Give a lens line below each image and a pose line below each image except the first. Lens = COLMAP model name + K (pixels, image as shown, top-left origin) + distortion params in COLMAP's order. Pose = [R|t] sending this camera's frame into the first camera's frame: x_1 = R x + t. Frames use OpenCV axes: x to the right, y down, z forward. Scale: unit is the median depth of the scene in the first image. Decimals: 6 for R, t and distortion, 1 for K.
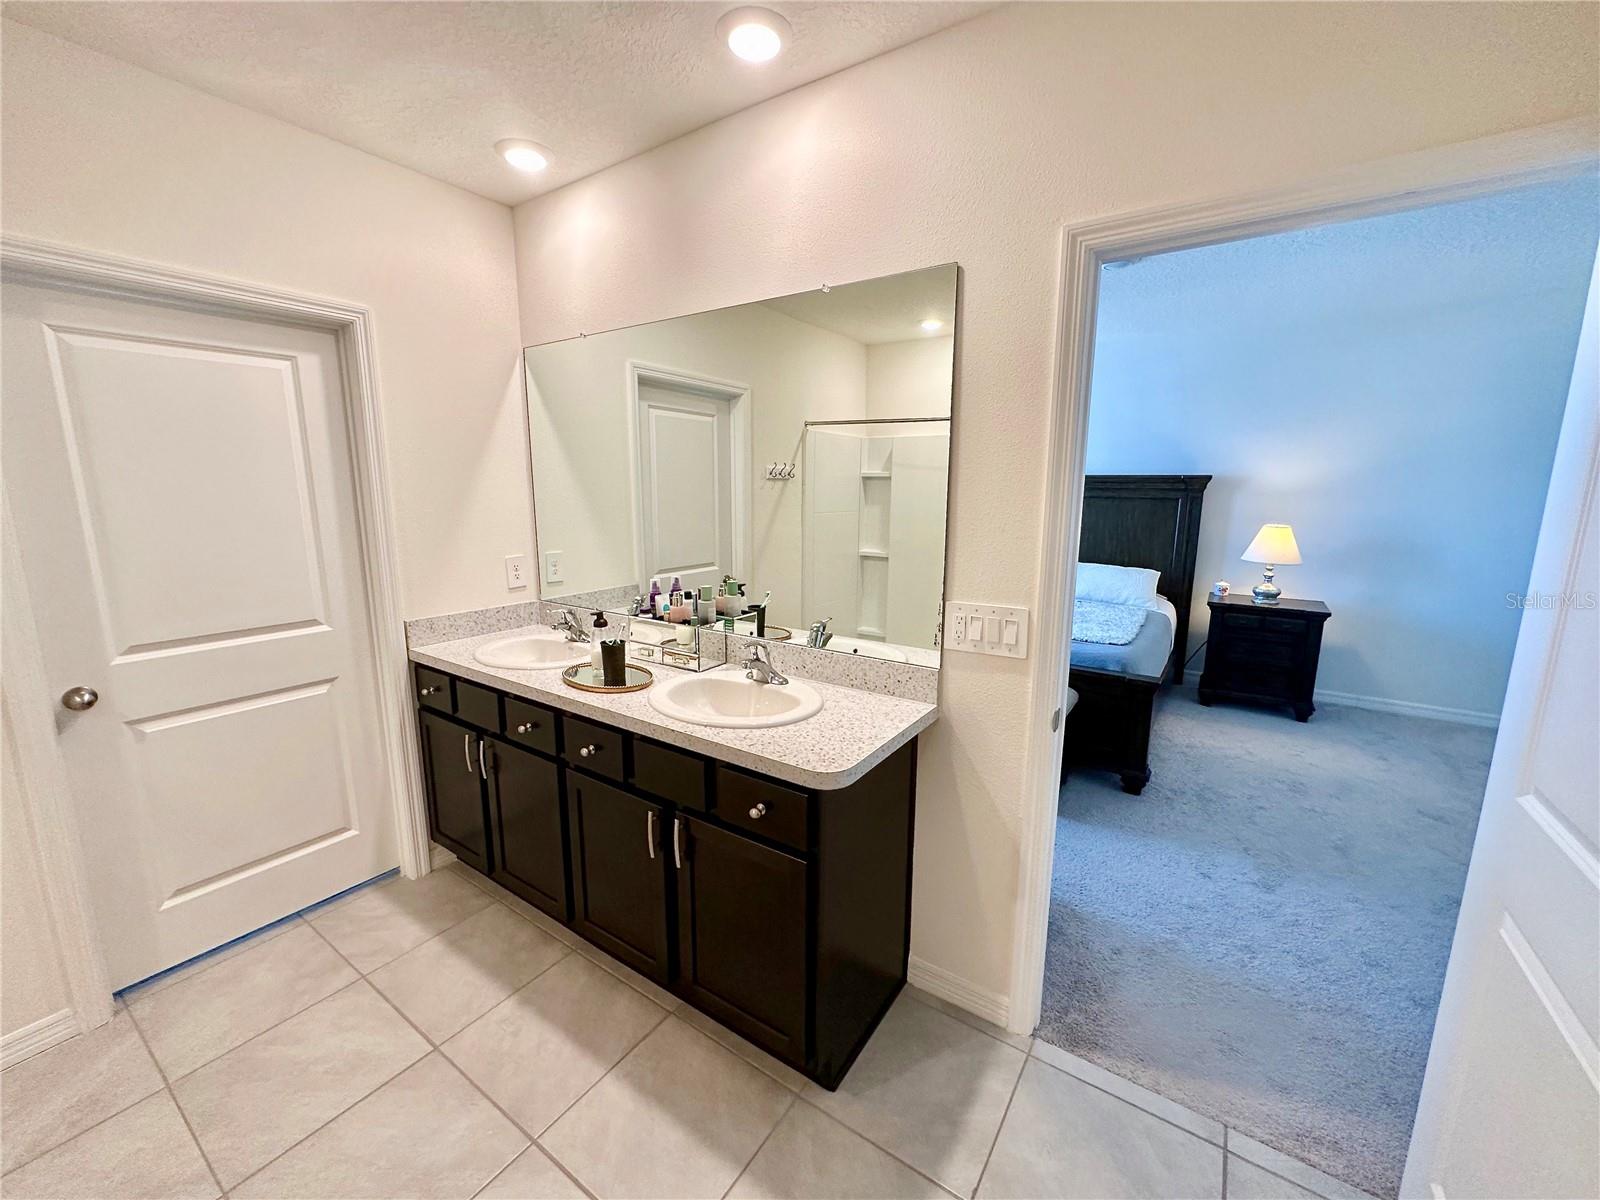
lens RADIAL K [[637.6, 0, 798.8], [0, 637.6, 594.2], [0, 0, 1]] dist [-0.000878, 0.000026]
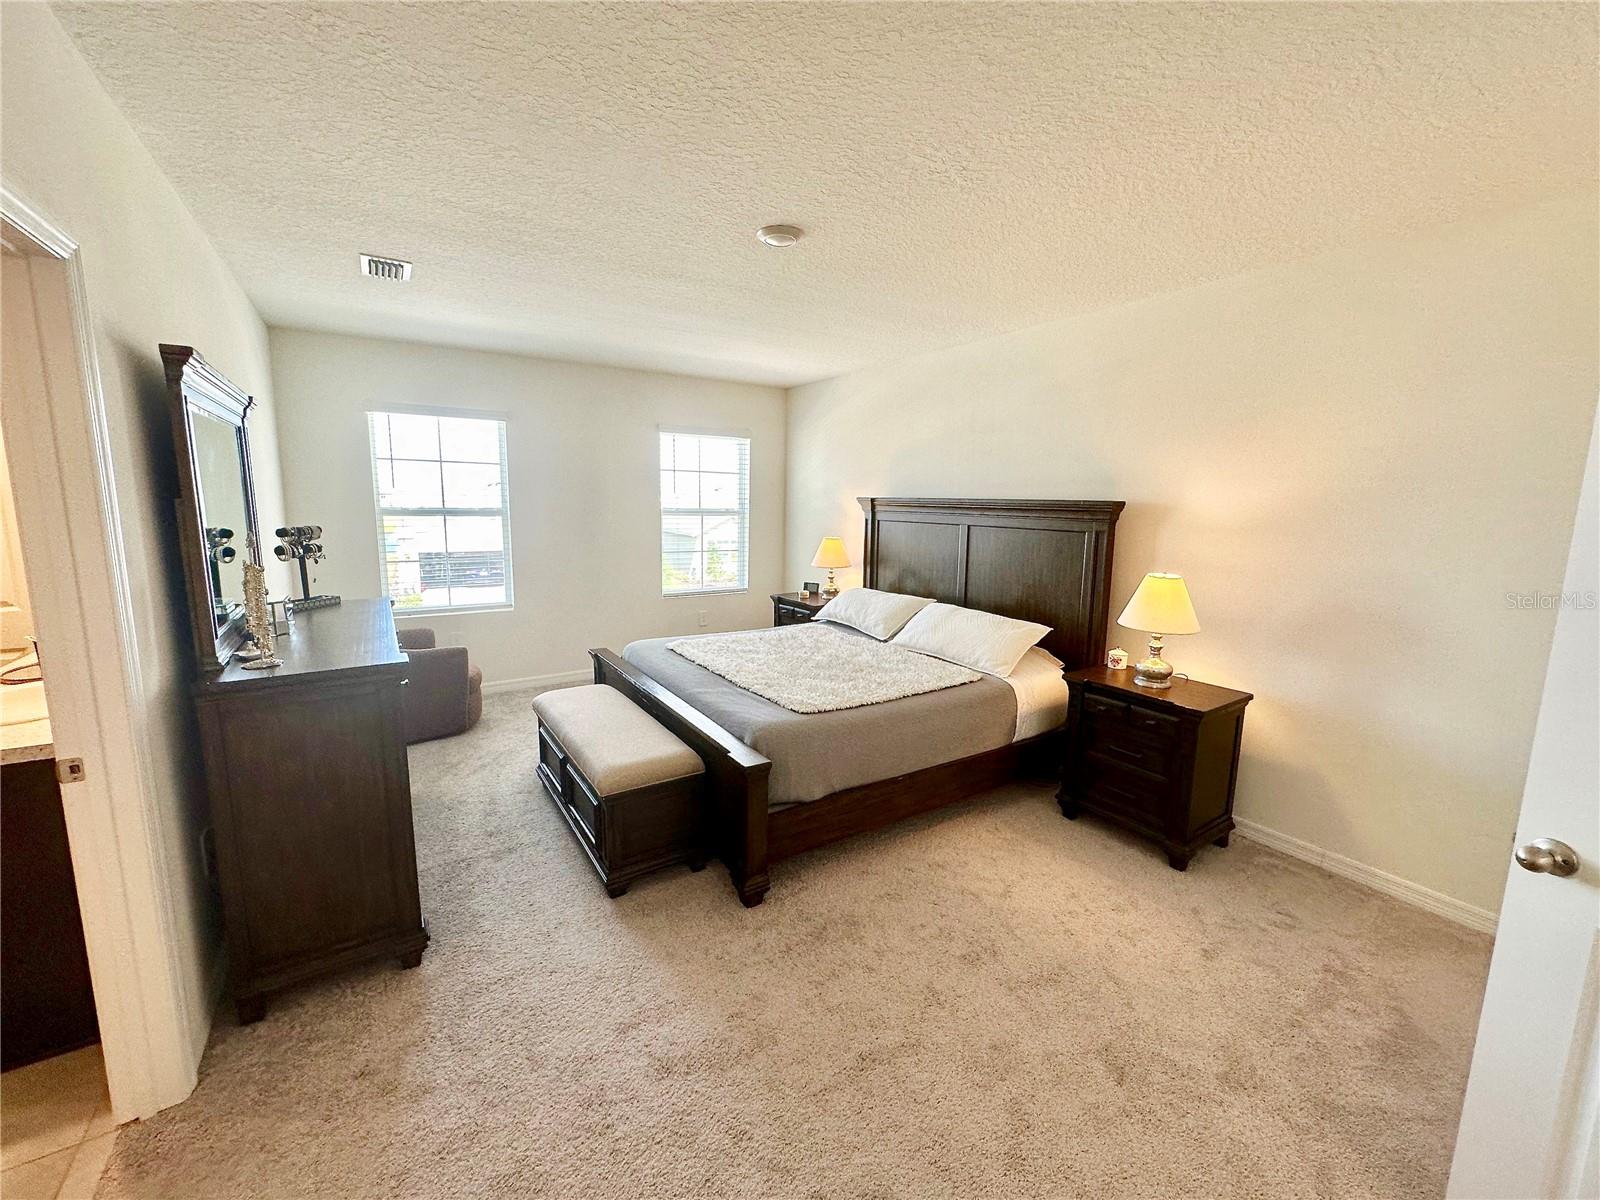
lens RADIAL K [[644.7, 0, 800.0], [0, 644.7, 592.4], [0, 0, 1]] dist [-0.000978, 0.000192]
pose [[0.924464, 0.069493, -0.374884, 1.025174], [-0.080353, 0.996676, -0.013394, -0.076395], [0.372707, 0.042505, 0.926975, 0.329087]]
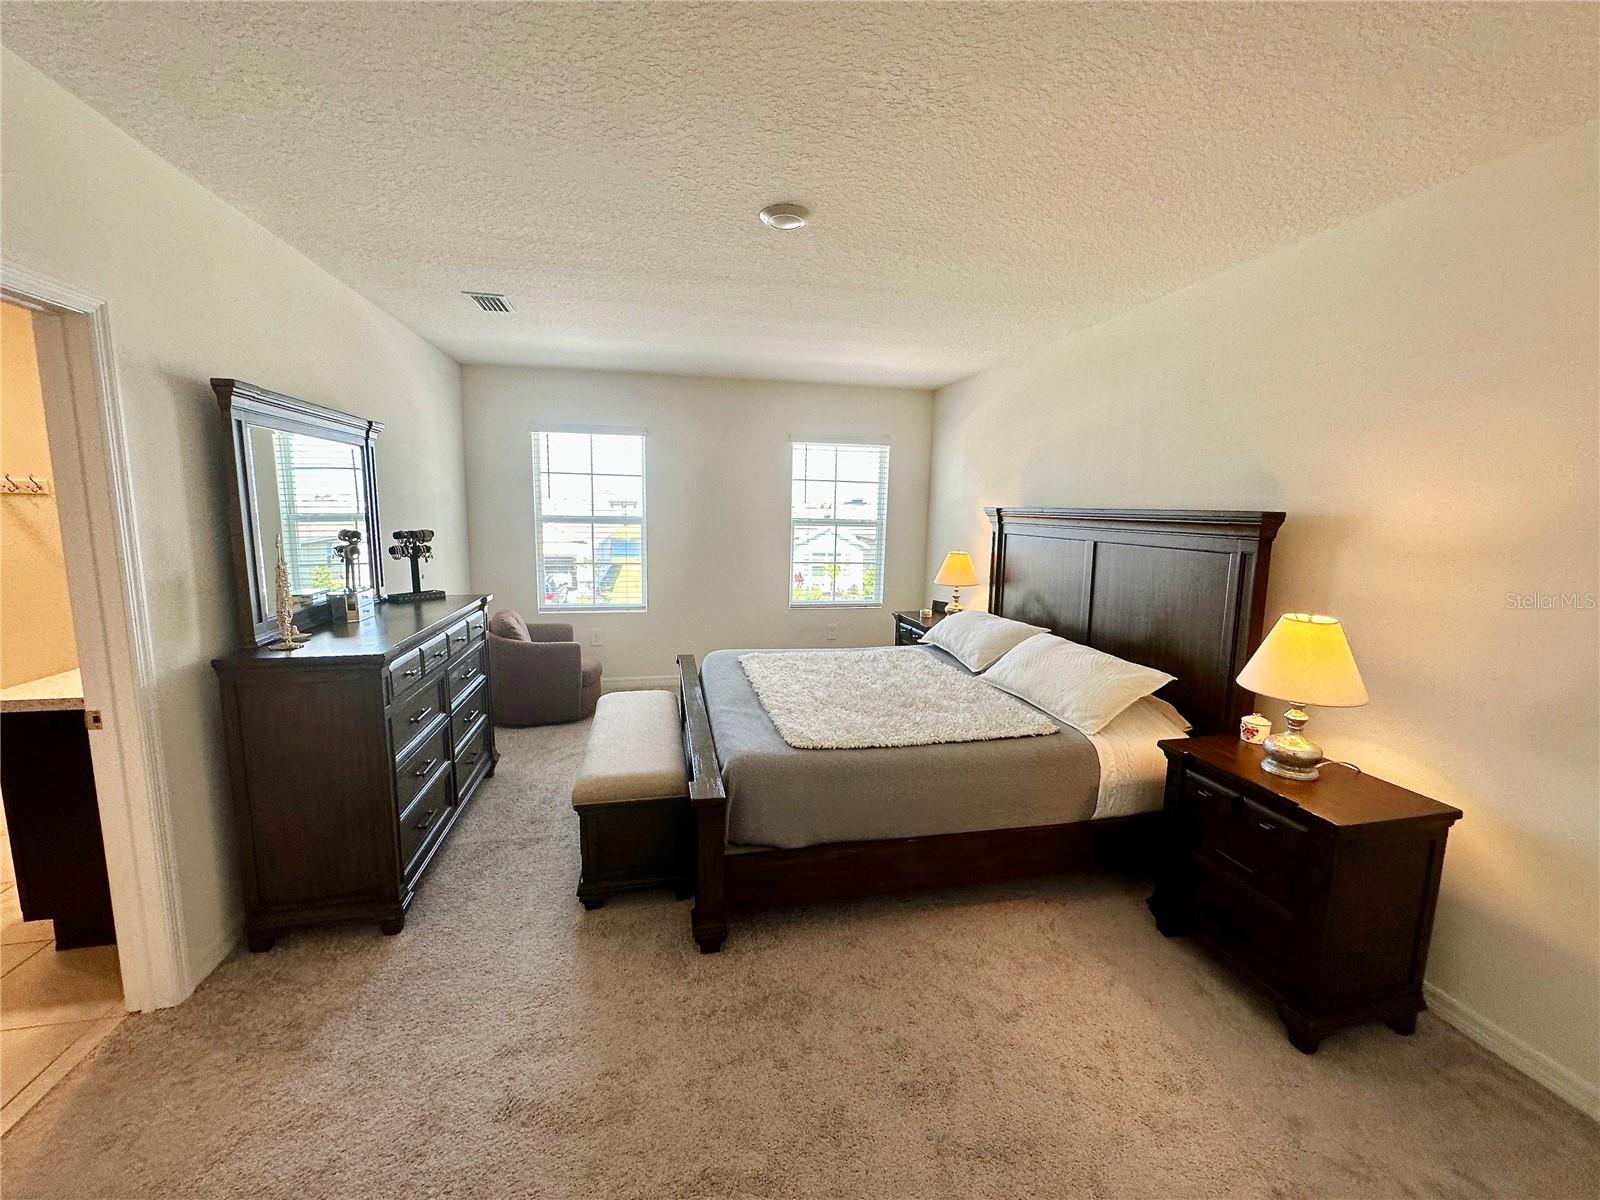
lens RADIAL K [[642.4, 0, 800.3], [0, 642.4, 593.8], [0, 0, 1]] dist [-0.000367, -0.000211]
pose [[0.727023, 0.105539, -0.678453, 1.259685], [-0.134005, 0.990924, 0.010547, -0.125497], [0.673409, 0.083248, 0.734568, 0.611082]]
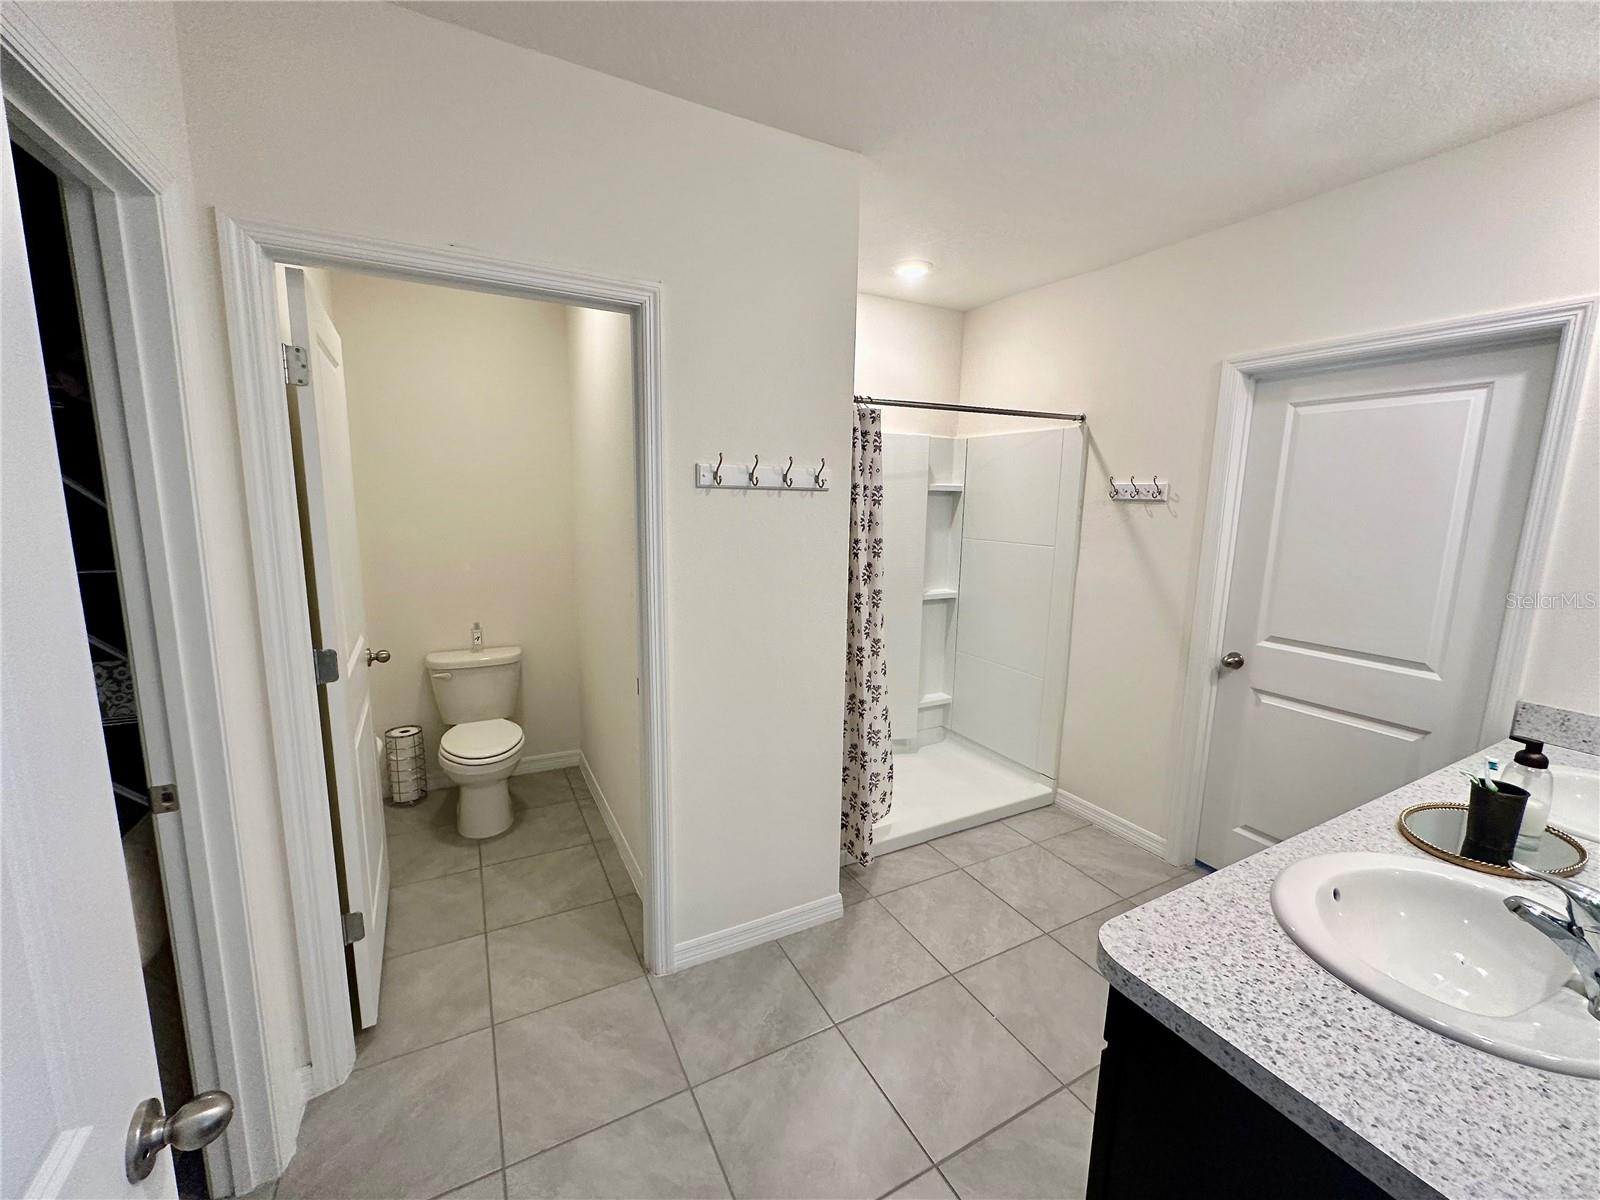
lens RADIAL K [[634.9, 0, 800.0], [0, 634.9, 600.0], [0, 0, 1]] dist [-0.015544, -0.000023]
pose [[-0.464283, 0.127981, -0.876392, 0.388393], [-0.175949, 0.956455, 0.232885, -0.086644], [0.868034, 0.262325, -0.421548, 0.477726]]
